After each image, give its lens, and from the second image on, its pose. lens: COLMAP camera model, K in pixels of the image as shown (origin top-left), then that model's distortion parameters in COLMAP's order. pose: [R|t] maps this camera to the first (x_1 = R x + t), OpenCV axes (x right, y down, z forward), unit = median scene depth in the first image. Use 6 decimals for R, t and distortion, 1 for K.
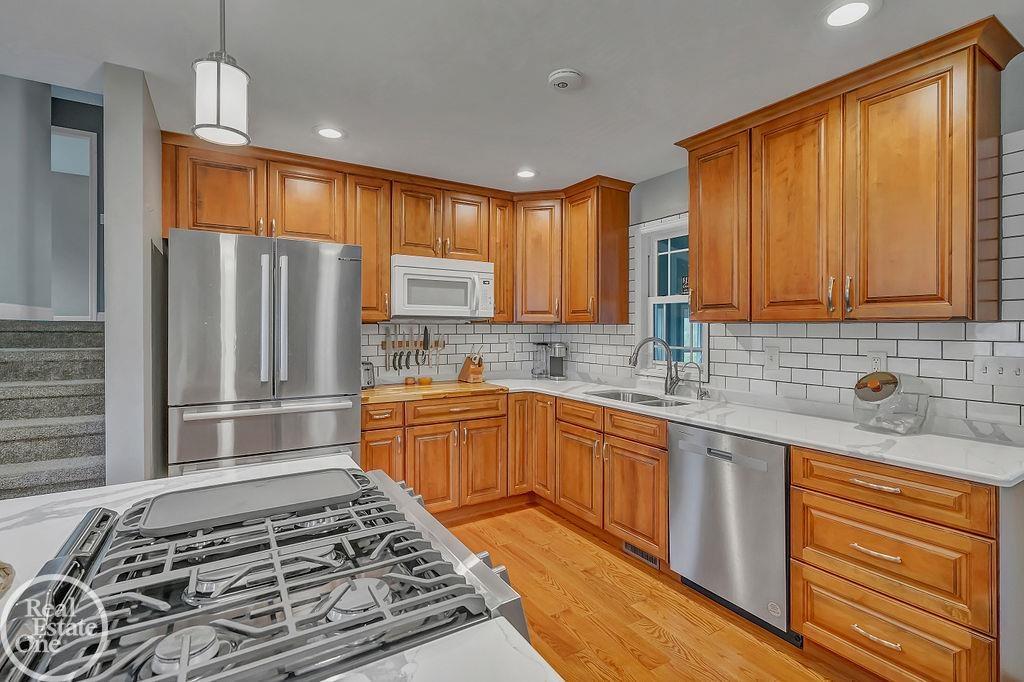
lens RADIAL K [[475.5, 0, 510.2], [0, 475.5, 327.7], [0, 0, 1]] dist [-0.001359, -0.000048]
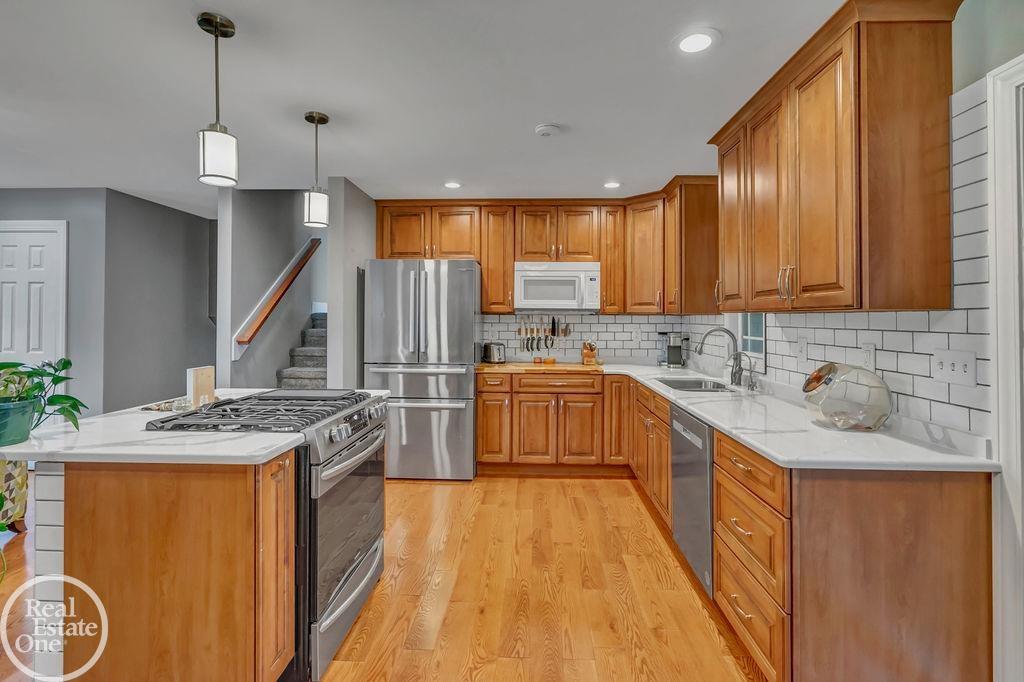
lens RADIAL K [[482.0, 0, 521.4], [0, 482.0, 308.4], [0, 0, 1]] dist [-0.000789, 0.000857]
pose [[0.834325, -0.009815, -0.551186, 0.475733], [-0.002708, 0.999756, -0.021902, 0.003246], [0.551267, 0.019766, 0.834095, -0.093011]]
